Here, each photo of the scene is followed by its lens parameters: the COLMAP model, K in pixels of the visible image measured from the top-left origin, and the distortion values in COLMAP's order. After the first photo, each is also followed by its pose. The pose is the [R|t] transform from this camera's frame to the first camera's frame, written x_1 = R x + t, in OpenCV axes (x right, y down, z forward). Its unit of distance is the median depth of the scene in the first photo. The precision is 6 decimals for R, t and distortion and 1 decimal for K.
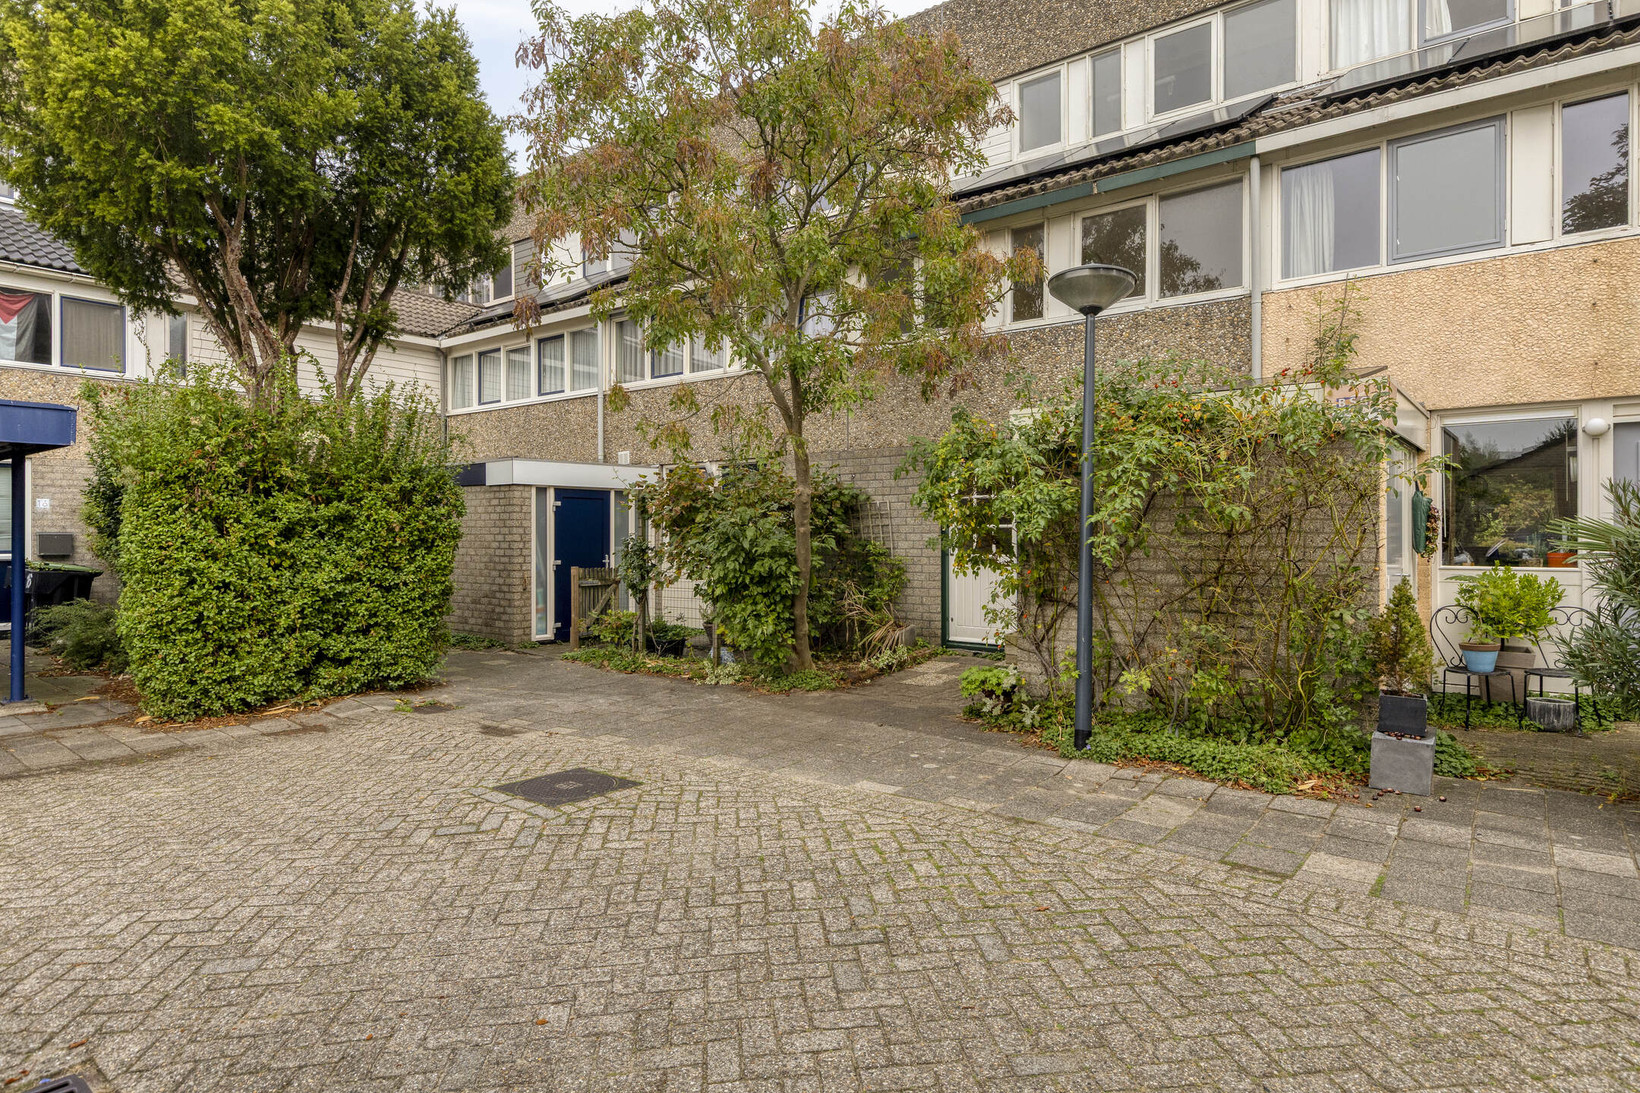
lens RADIAL K [[925.9, 0, 815.4], [0, 925.9, 534.6], [0, 0, 1]] dist [0.006709, 0.002892]
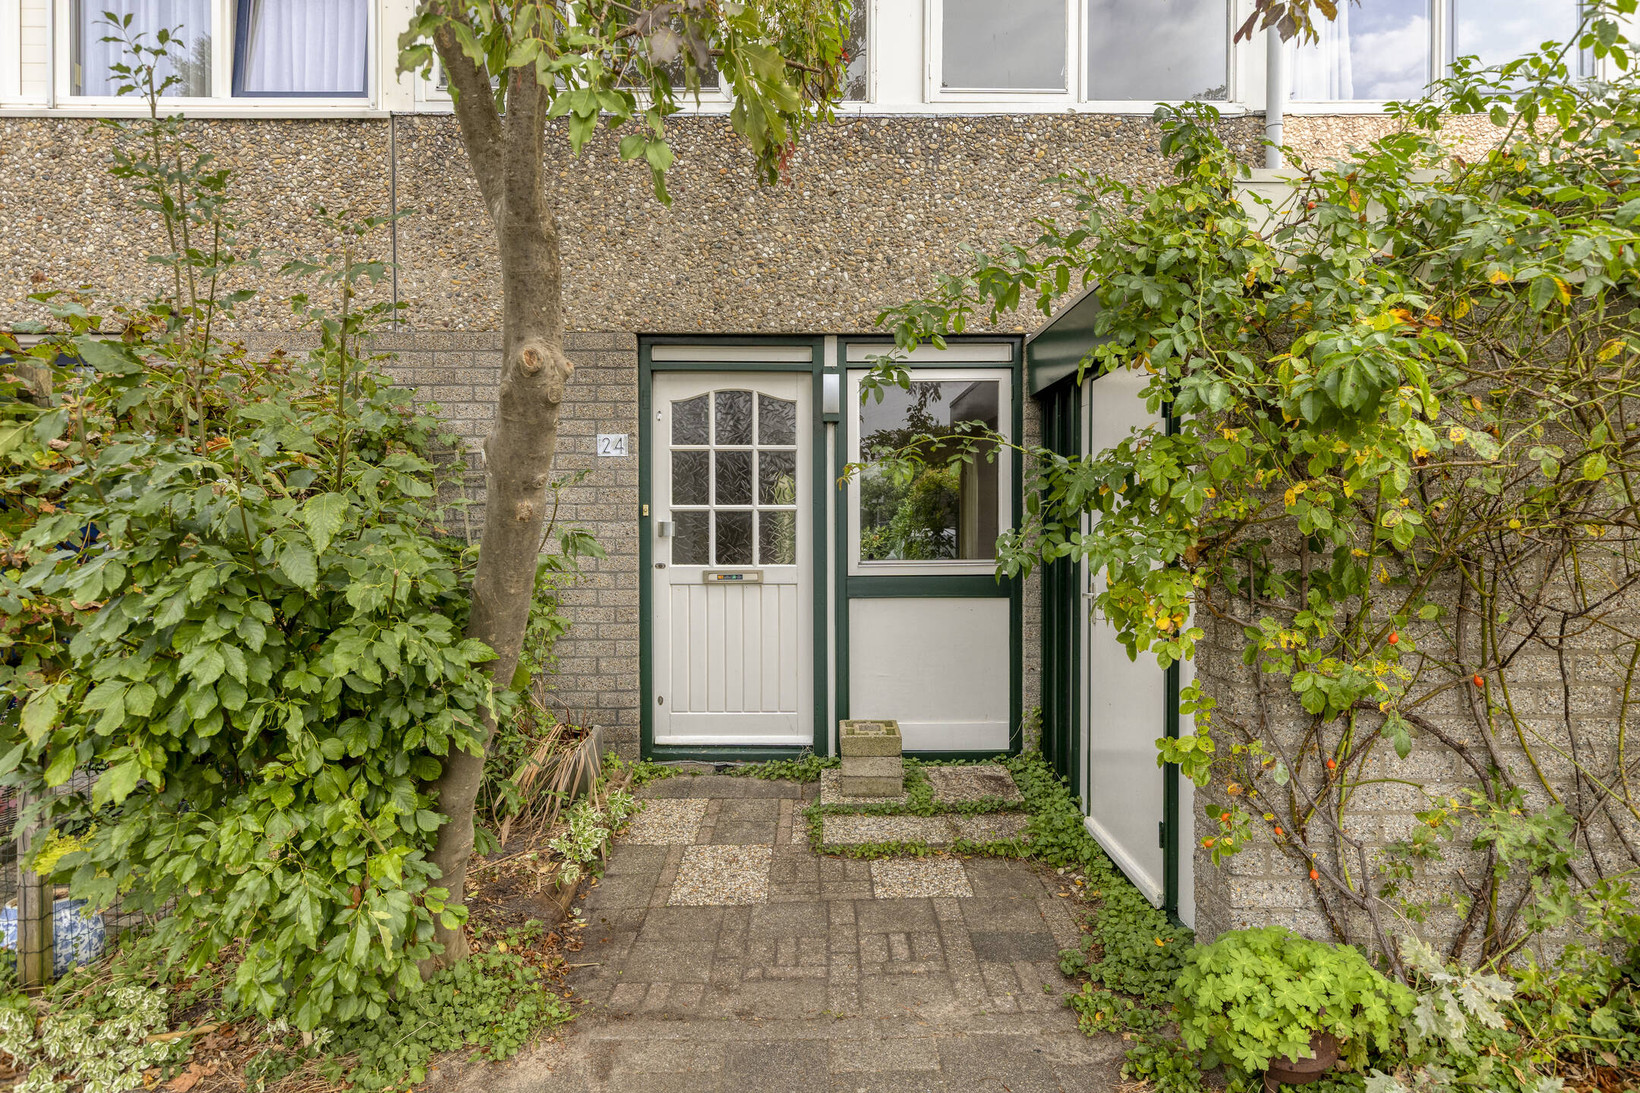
lens RADIAL K [[925.9, 0, 817.1], [0, 925.9, 533.0], [0, 0, 1]] dist [0.006709, 0.002892]
pose [[0.780518, -0.005072, 0.625112, -0.180426], [-0.000924, 0.999957, 0.009266, -0.000002], [-0.625132, -0.007810, 0.780480, 1.149507]]
